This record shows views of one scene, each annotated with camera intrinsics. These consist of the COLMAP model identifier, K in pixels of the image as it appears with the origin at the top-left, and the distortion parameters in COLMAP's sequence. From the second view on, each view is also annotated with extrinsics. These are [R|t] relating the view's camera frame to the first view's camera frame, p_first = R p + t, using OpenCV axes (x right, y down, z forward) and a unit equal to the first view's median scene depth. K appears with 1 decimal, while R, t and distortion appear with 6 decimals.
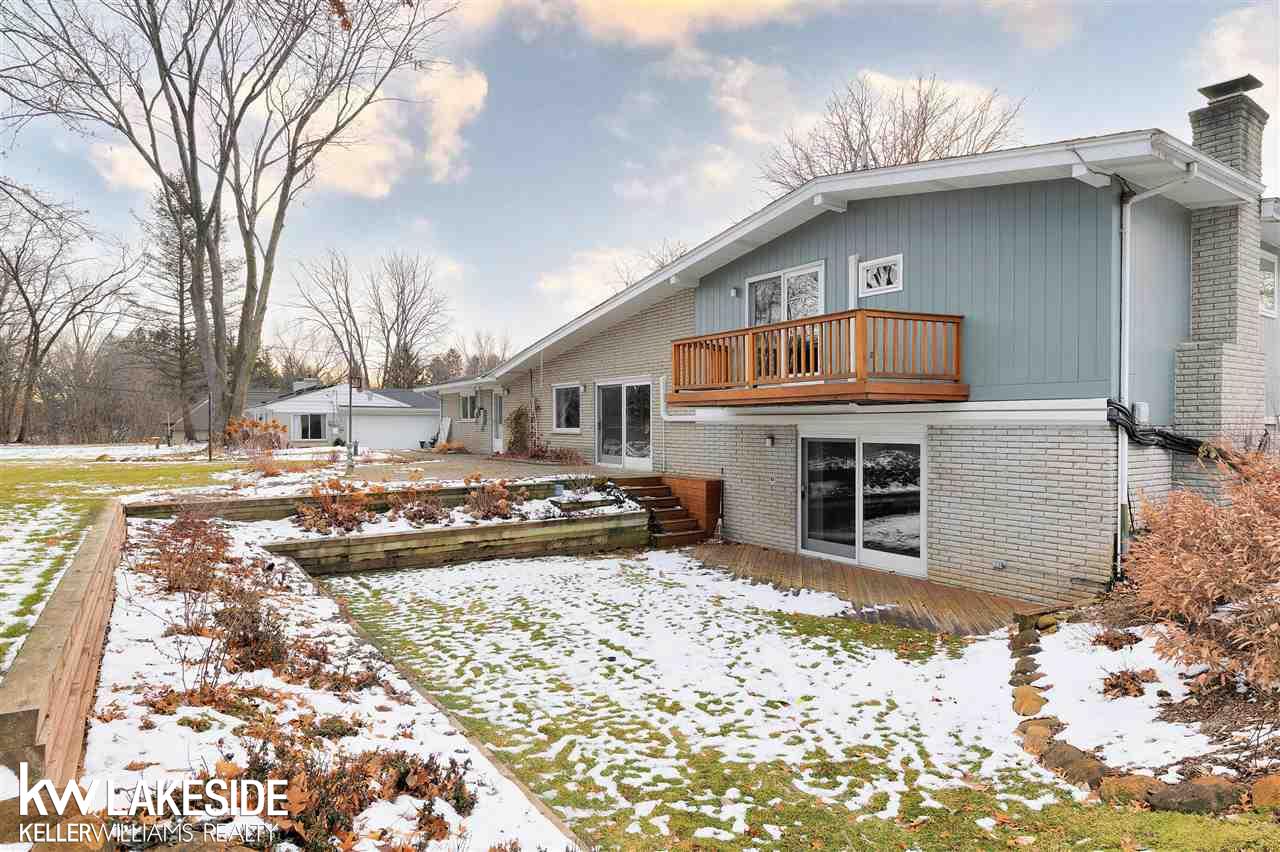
lens RADIAL K [[722.6, 0, 640.0], [0, 722.6, 426.0], [0, 0, 1]] dist [-0.001238, -0.000204]
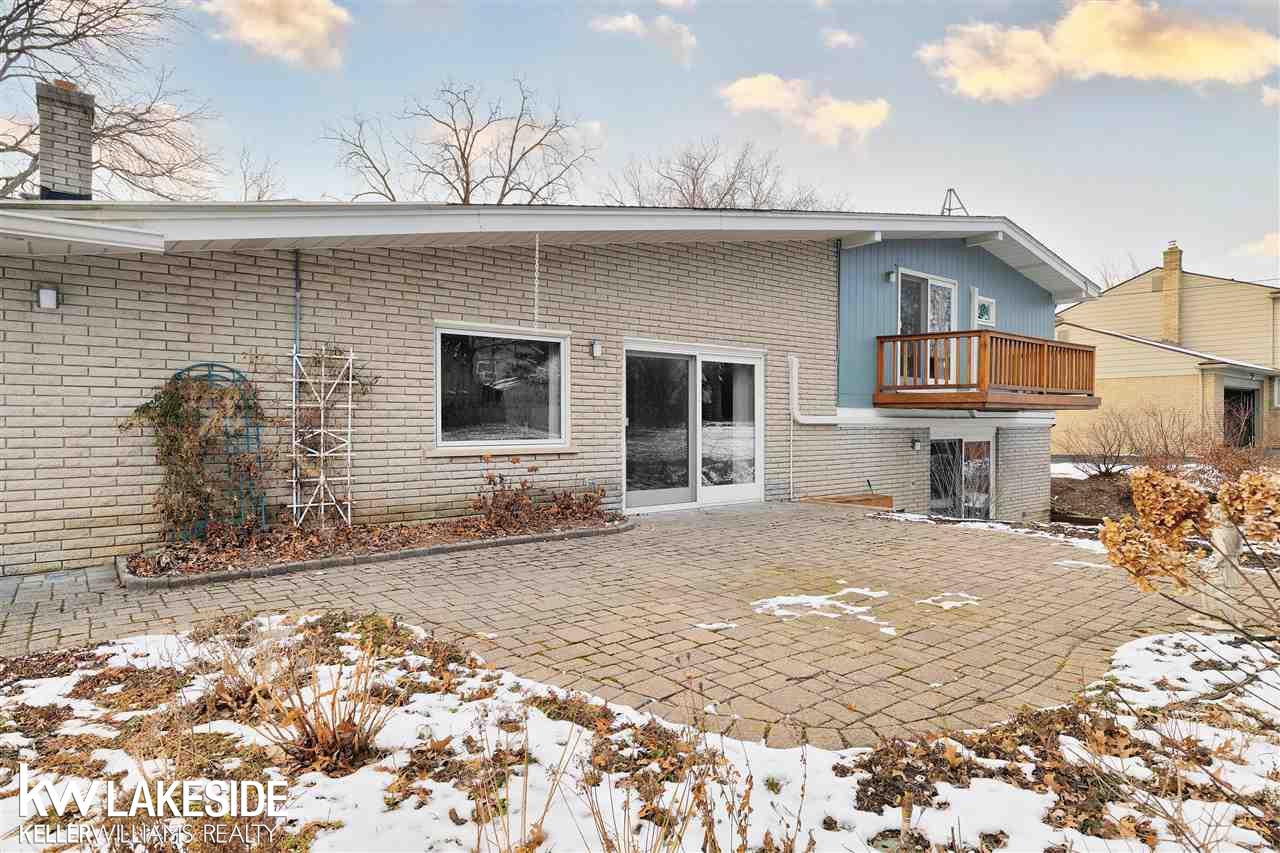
lens RADIAL K [[722.6, 0, 640.0], [0, 722.6, 426.5], [0, 0, 1]] dist [-0.001238, -0.000204]
pose [[-0.112649, -0.002977, 0.993630, -0.745298], [0.002327, 0.999992, 0.003260, -0.007070], [-0.993632, 0.002679, -0.112641, 1.463734]]
